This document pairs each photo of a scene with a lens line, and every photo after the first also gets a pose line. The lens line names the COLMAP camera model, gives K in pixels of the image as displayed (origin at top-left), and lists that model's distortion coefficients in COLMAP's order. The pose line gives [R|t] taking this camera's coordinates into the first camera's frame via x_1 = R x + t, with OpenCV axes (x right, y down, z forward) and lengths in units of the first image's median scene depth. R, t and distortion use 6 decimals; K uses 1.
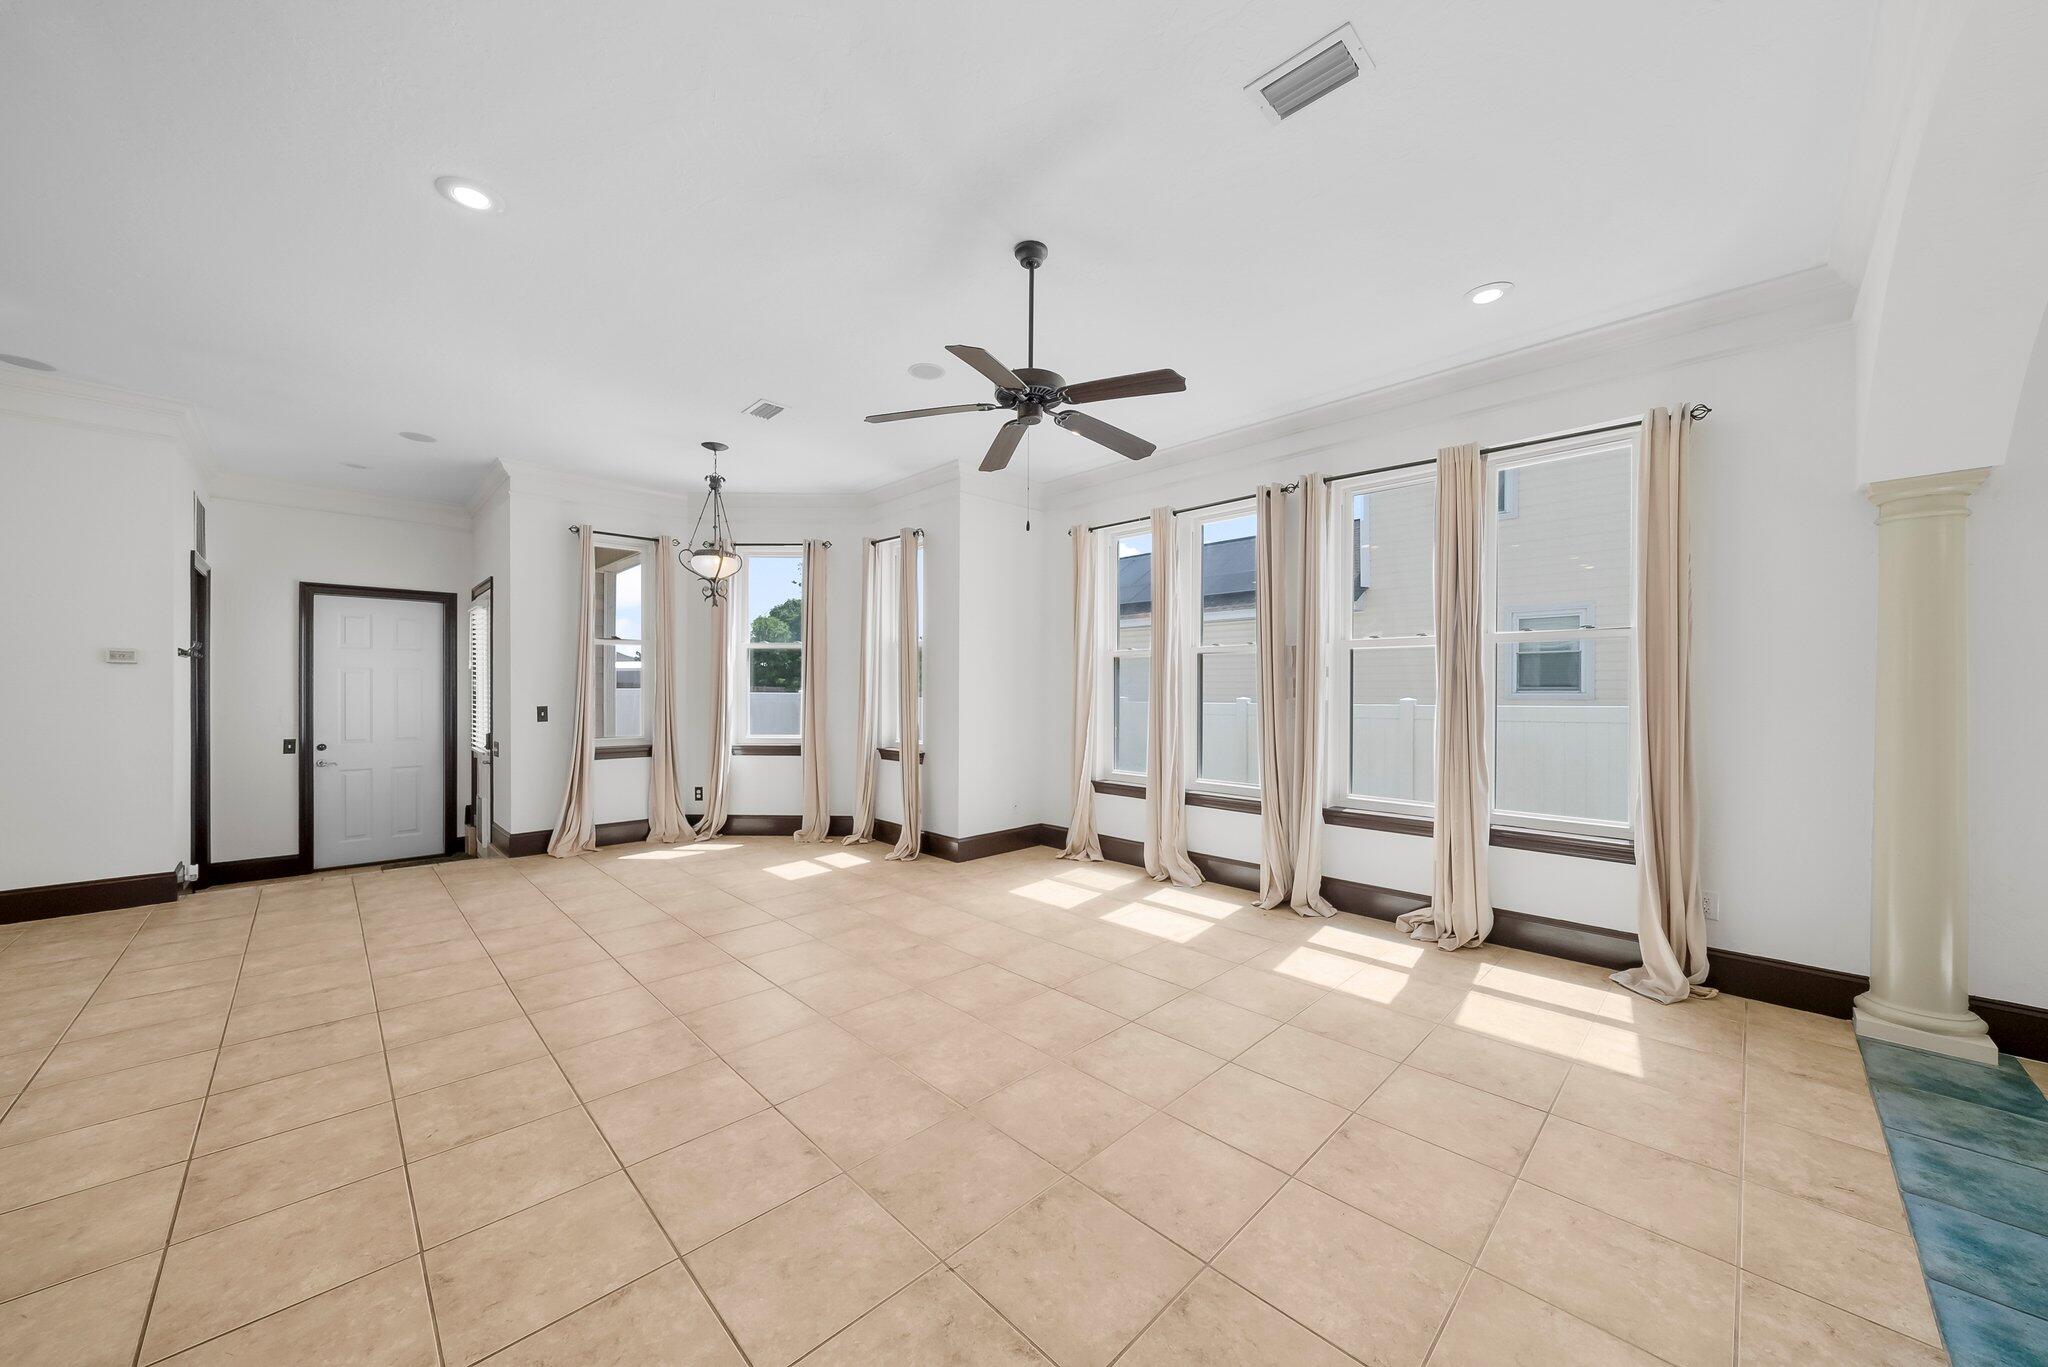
lens RADIAL K [[713.1, 0, 1022.5], [0, 713.1, 685.7], [0, 0, 1]] dist [-0.000170, -0.000056]
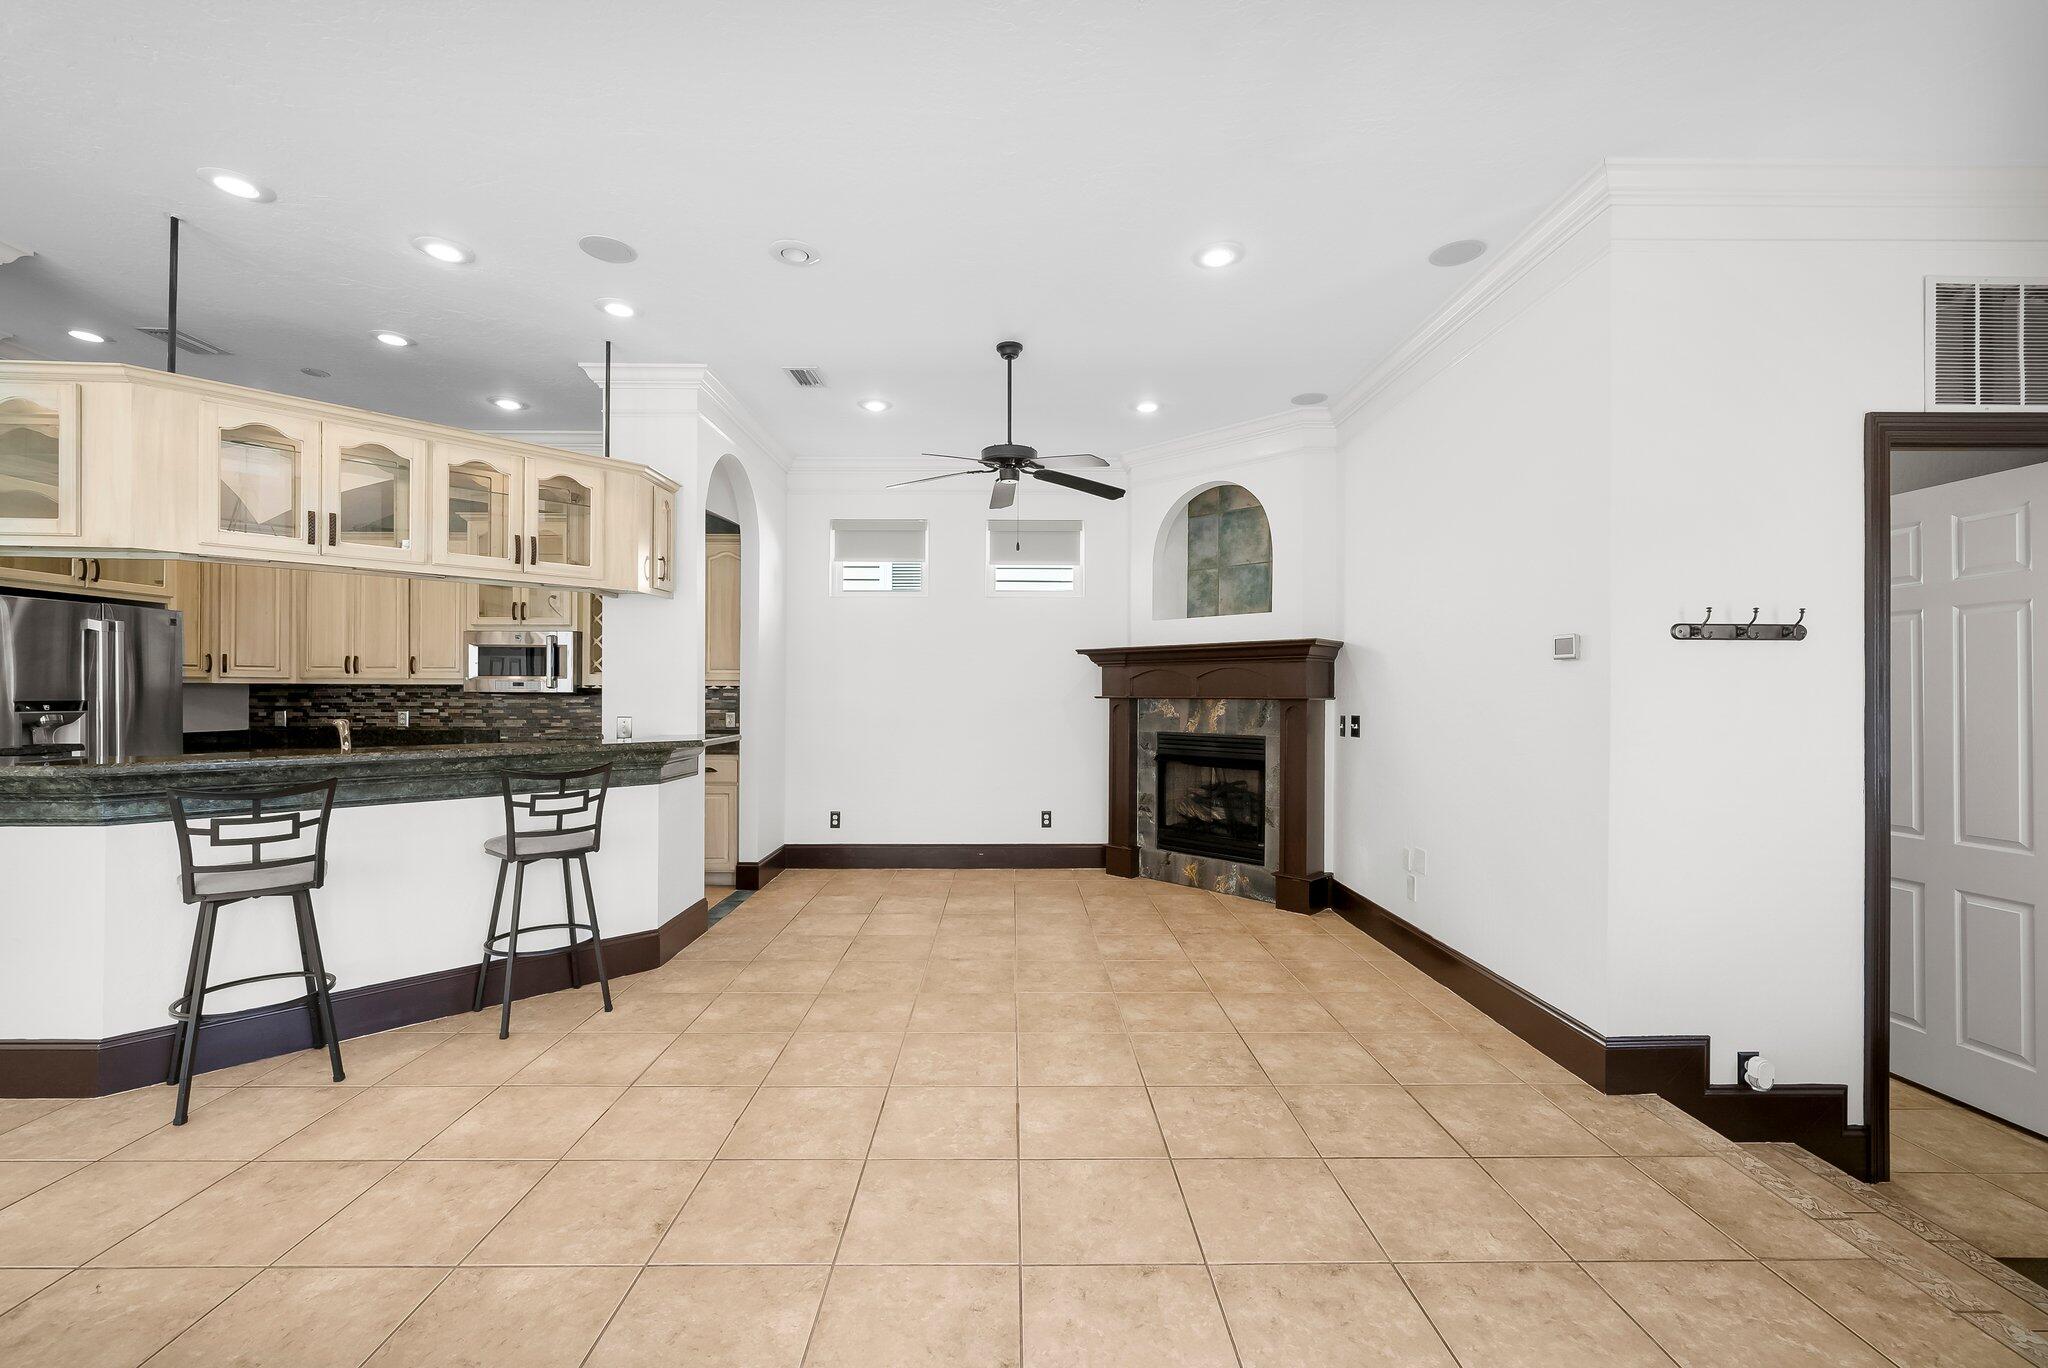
lens RADIAL K [[824.9, 0, 1023.4], [0, 824.9, 684.2], [0, 0, 1]] dist [-0.002612, -0.000146]
pose [[-0.693401, -0.004831, -0.720536, -0.657070], [-0.002227, 0.999987, -0.004561, -0.013331], [0.720549, -0.001558, -0.693403, 1.749252]]
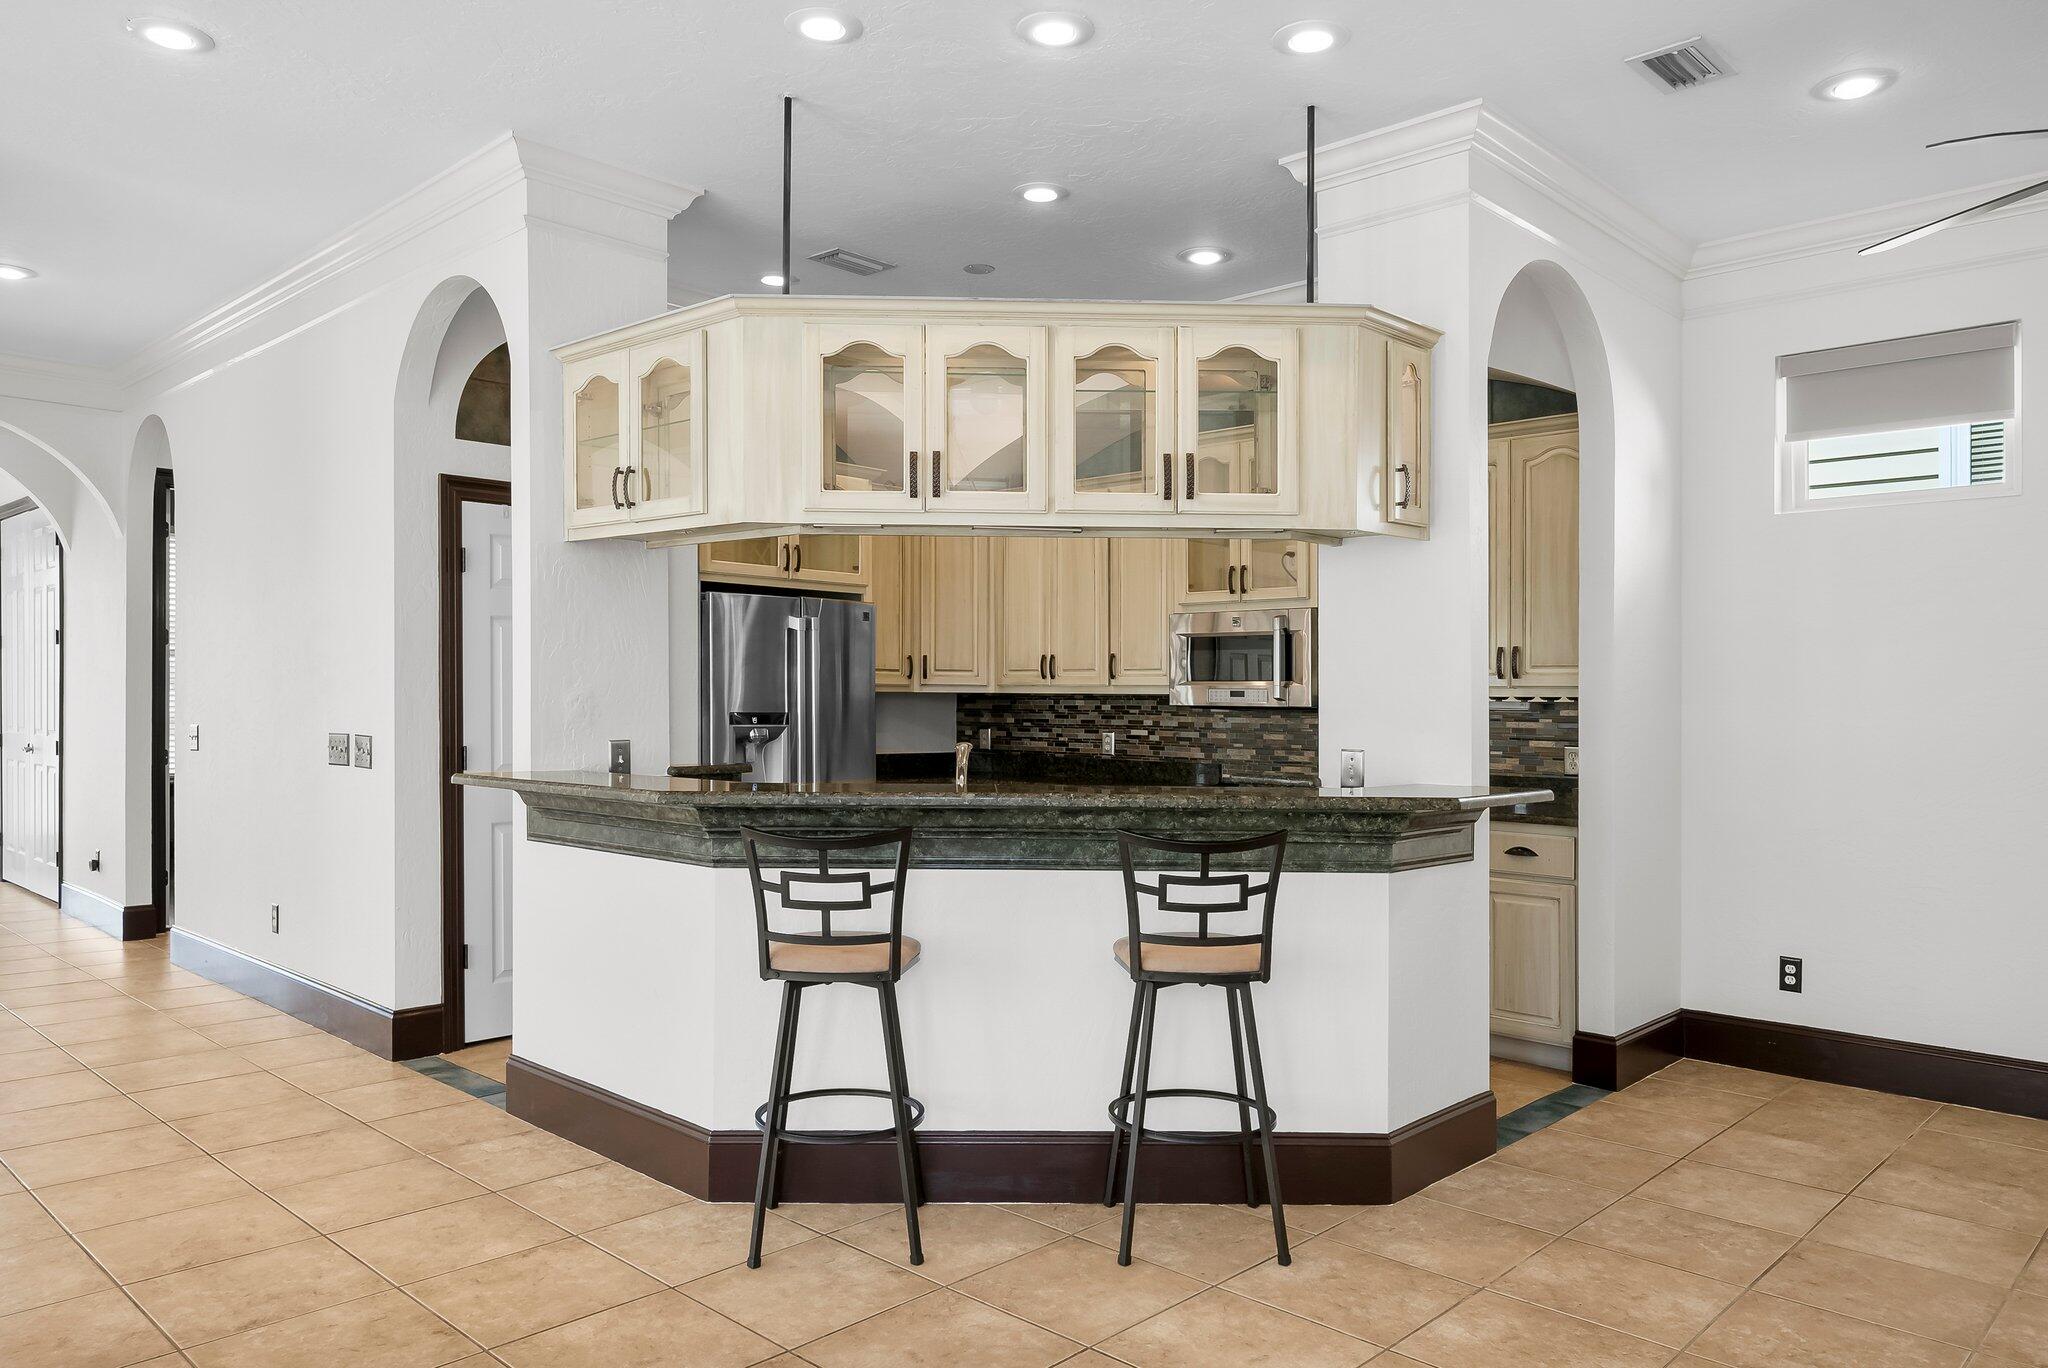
lens RADIAL K [[1403.3, 0, 1022.0], [0, 1403.3, 681.1], [0, 0, 1]] dist [0.002485, 0.005377]
pose [[-0.999596, -0.005954, -0.027782, -0.852122], [-0.005648, 0.999923, -0.011072, -0.013253], [0.027846, -0.010911, -0.999553, 1.650478]]
